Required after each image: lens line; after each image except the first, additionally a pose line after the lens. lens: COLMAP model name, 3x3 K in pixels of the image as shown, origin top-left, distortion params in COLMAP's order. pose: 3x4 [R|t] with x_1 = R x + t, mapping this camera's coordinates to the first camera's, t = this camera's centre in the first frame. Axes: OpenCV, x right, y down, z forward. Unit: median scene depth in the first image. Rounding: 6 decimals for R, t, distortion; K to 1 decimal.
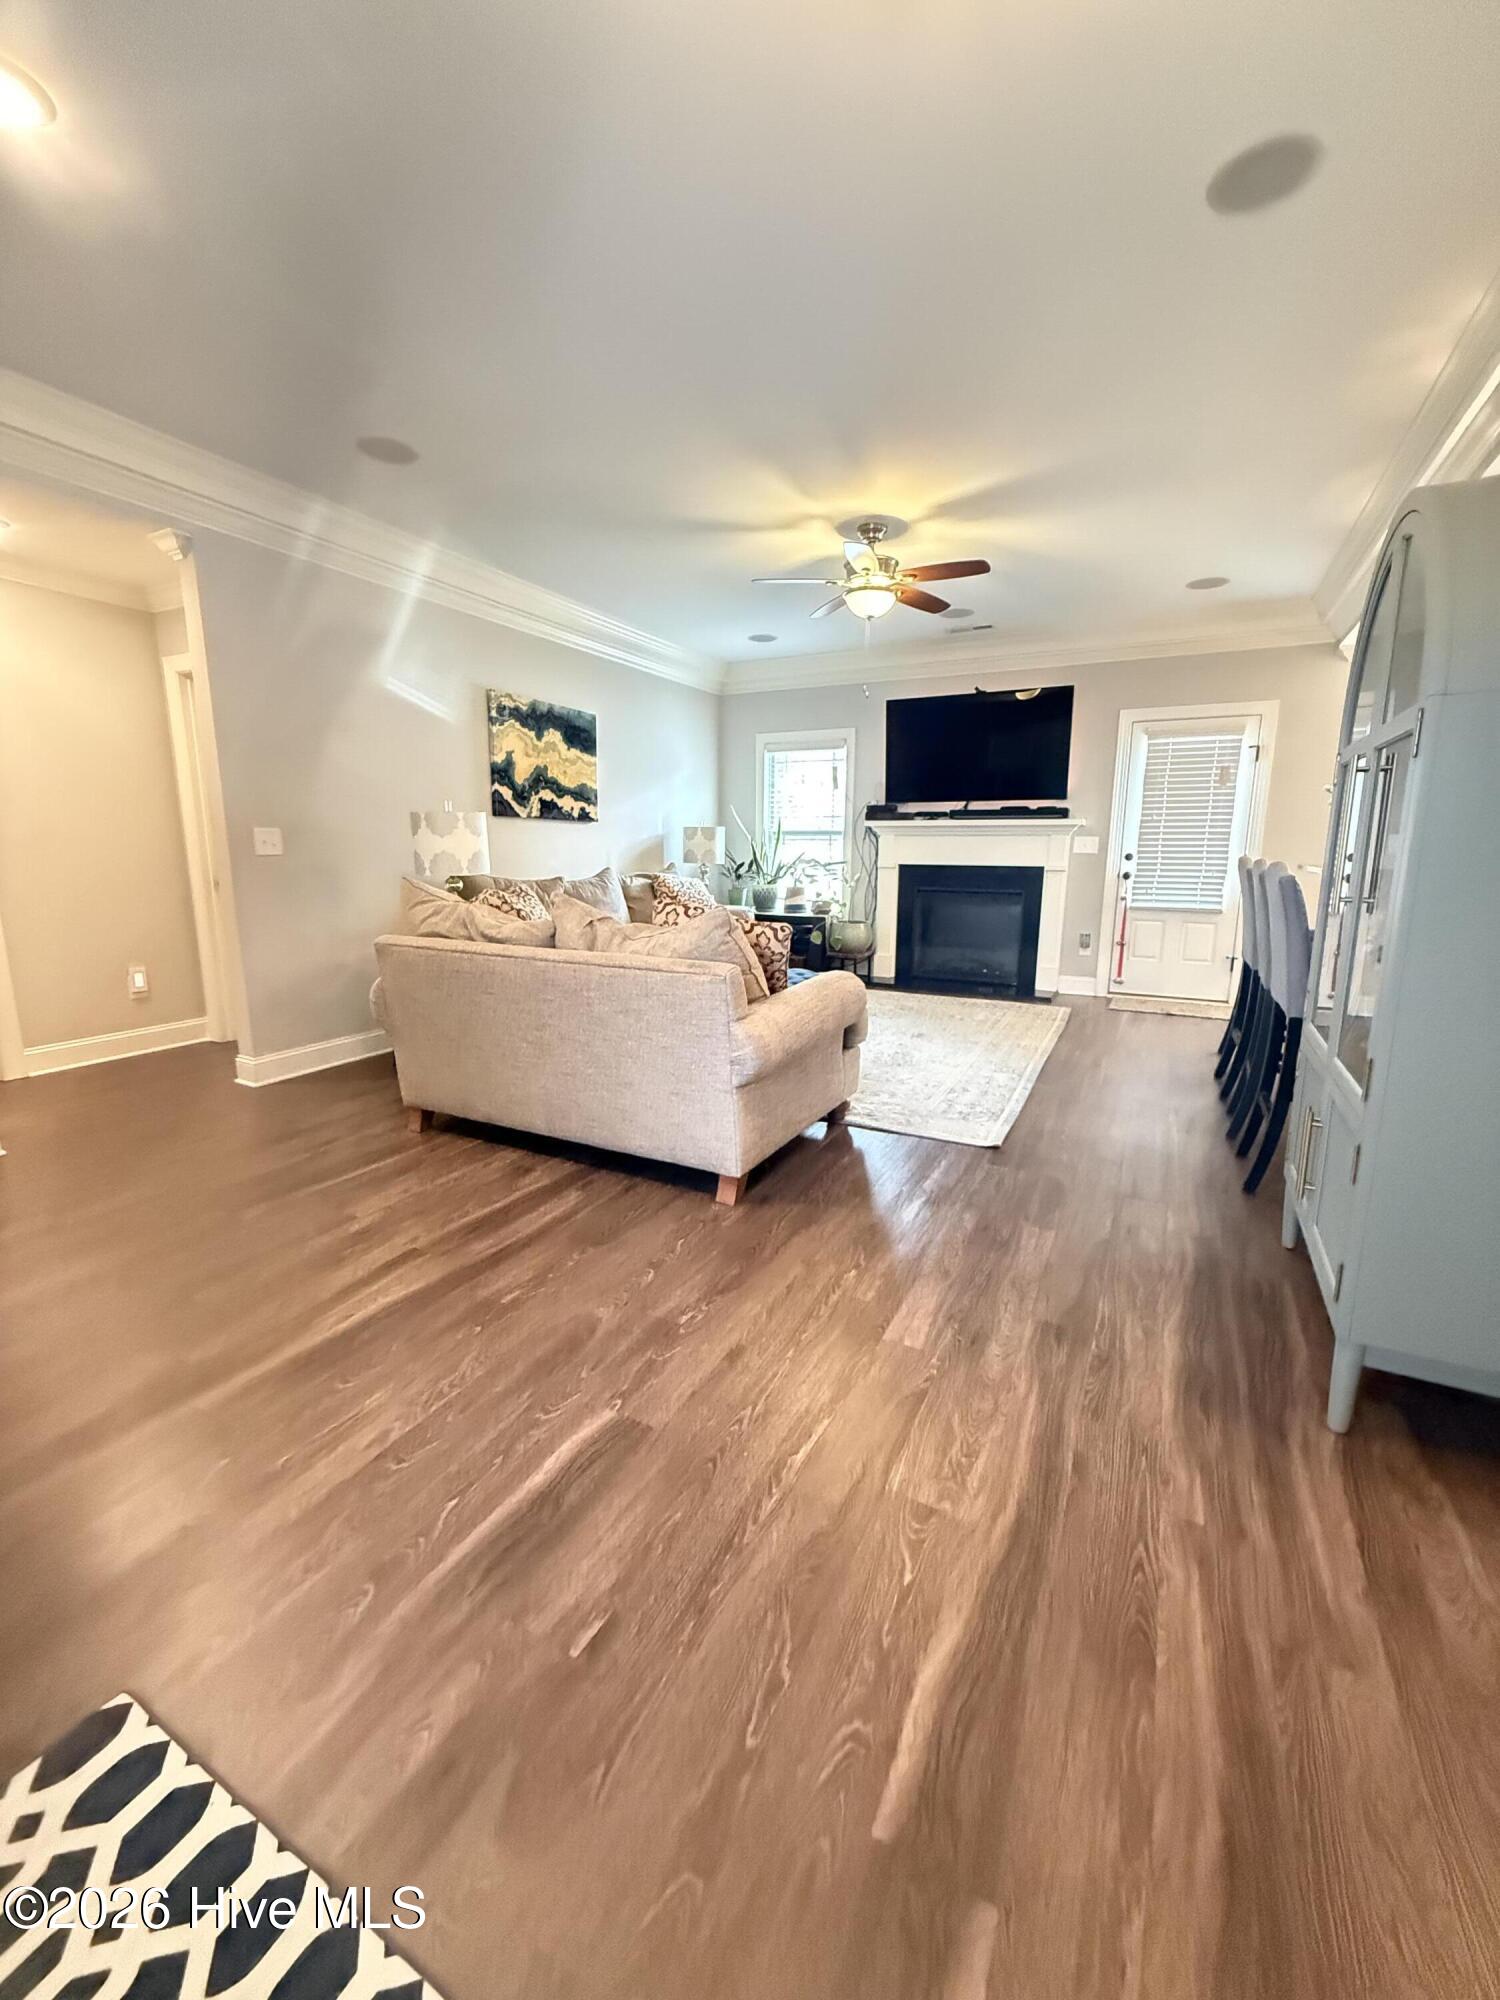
lens RADIAL K [[803.9, 0, 742.4], [0, 803.9, 994.7], [0, 0, 1]] dist [0.006126, 0.001880]
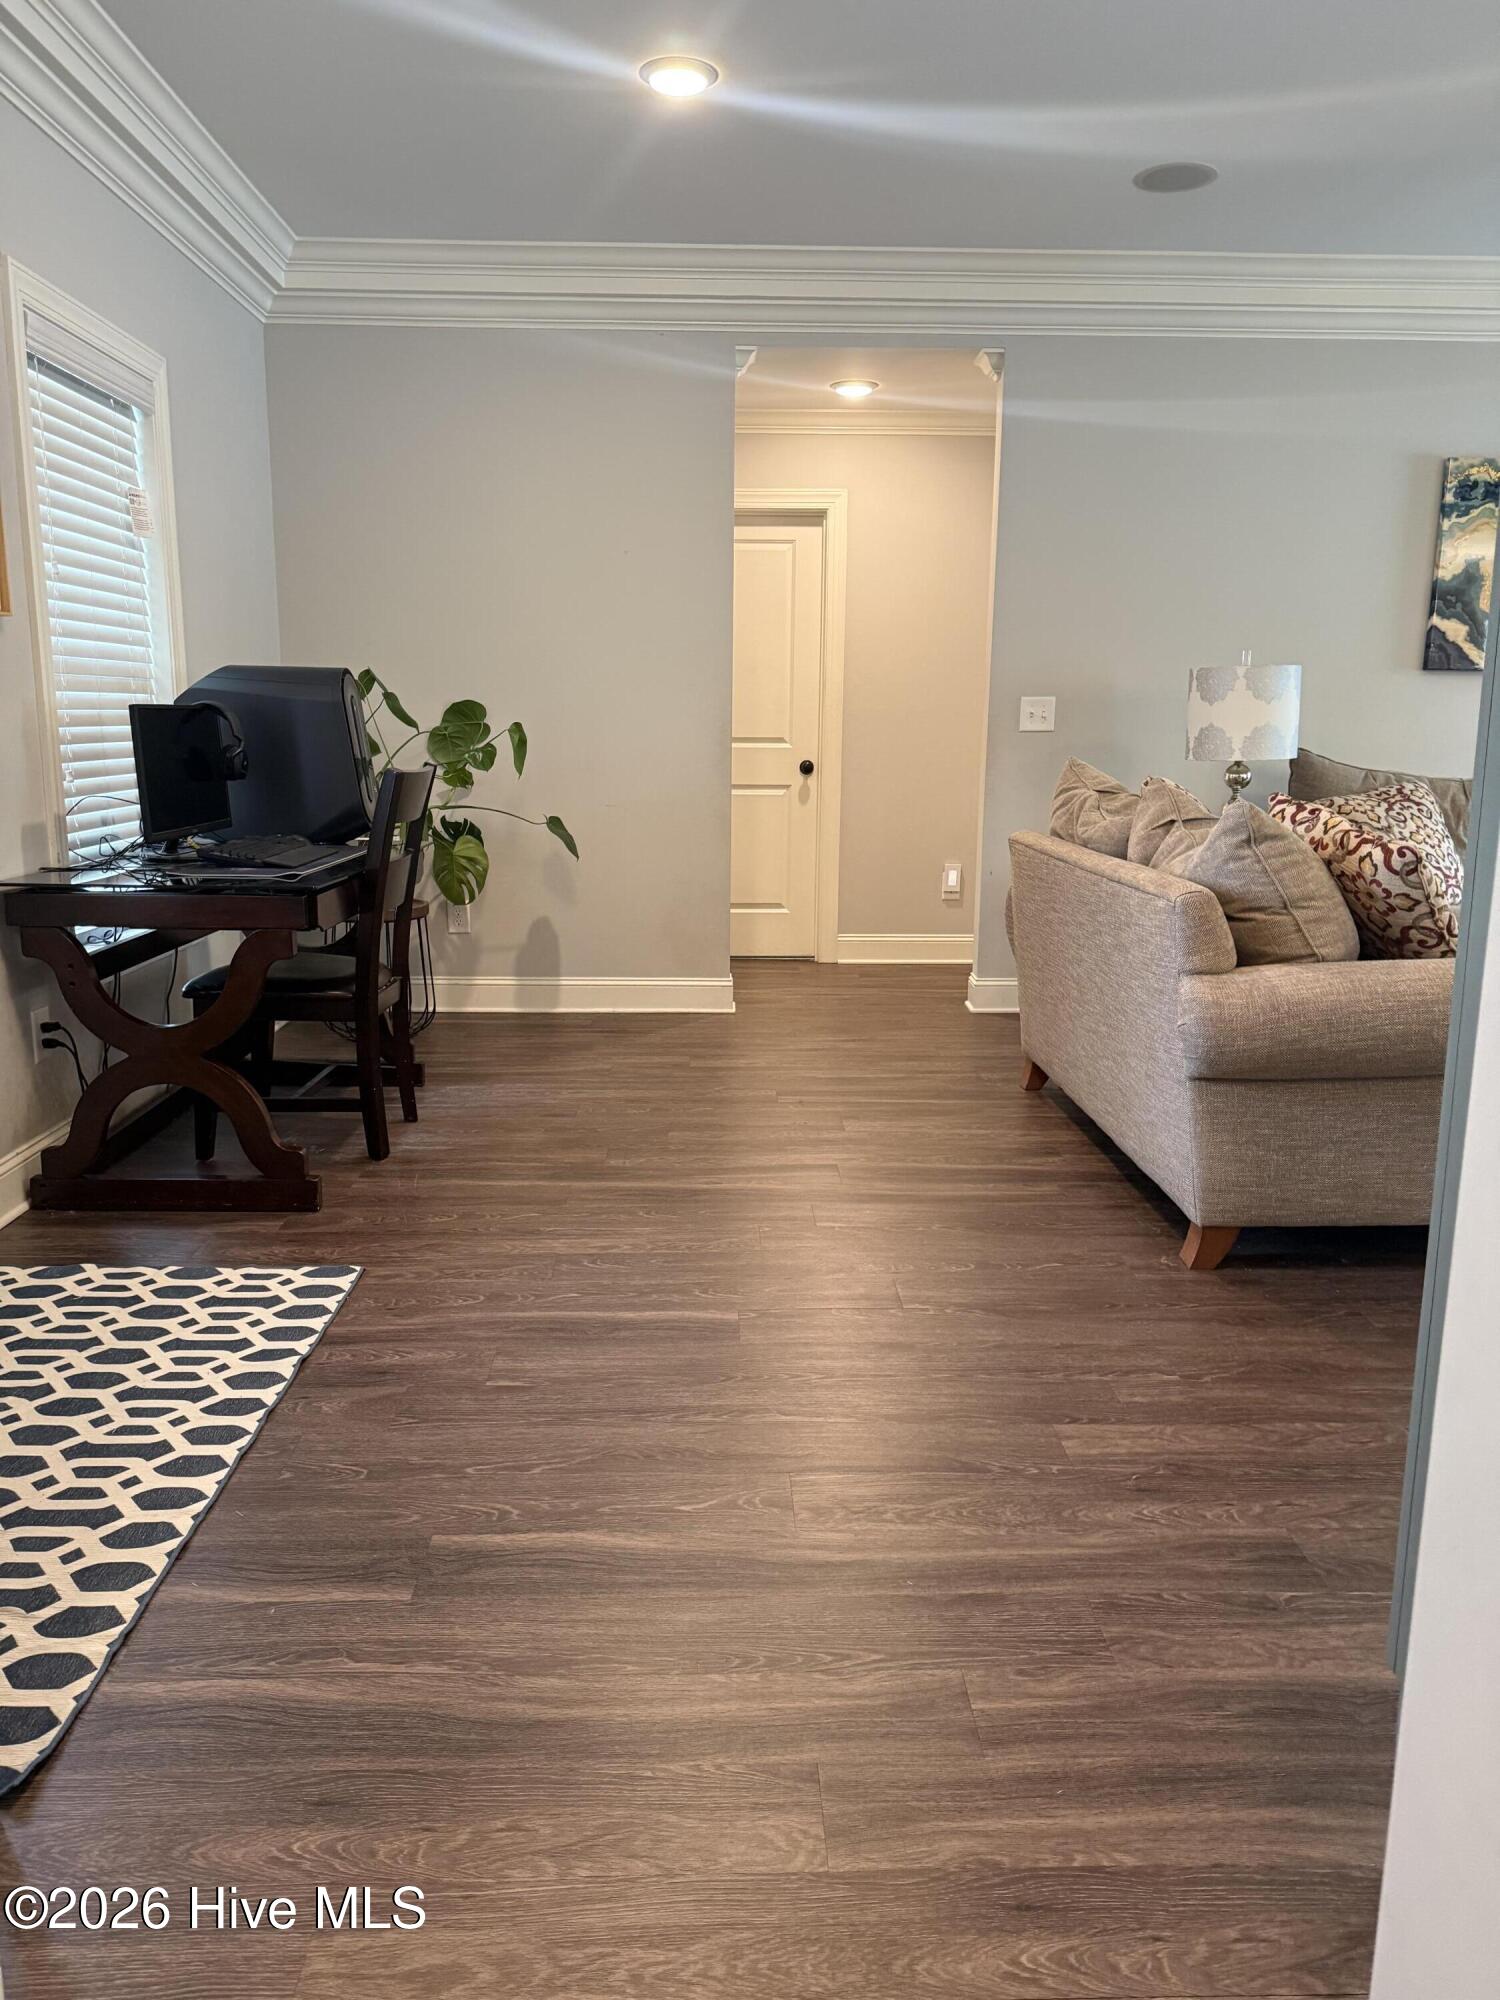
lens RADIAL K [[1409.5, 0, 750.0], [0, 1409.5, 980.8], [0, 0, 1]] dist [0.087361, -0.026159]
pose [[0.491029, 0.158467, -0.856609, 0.401853], [-0.173442, 0.981413, 0.082135, 0.002902], [0.853703, 0.108241, 0.509387, 0.052573]]
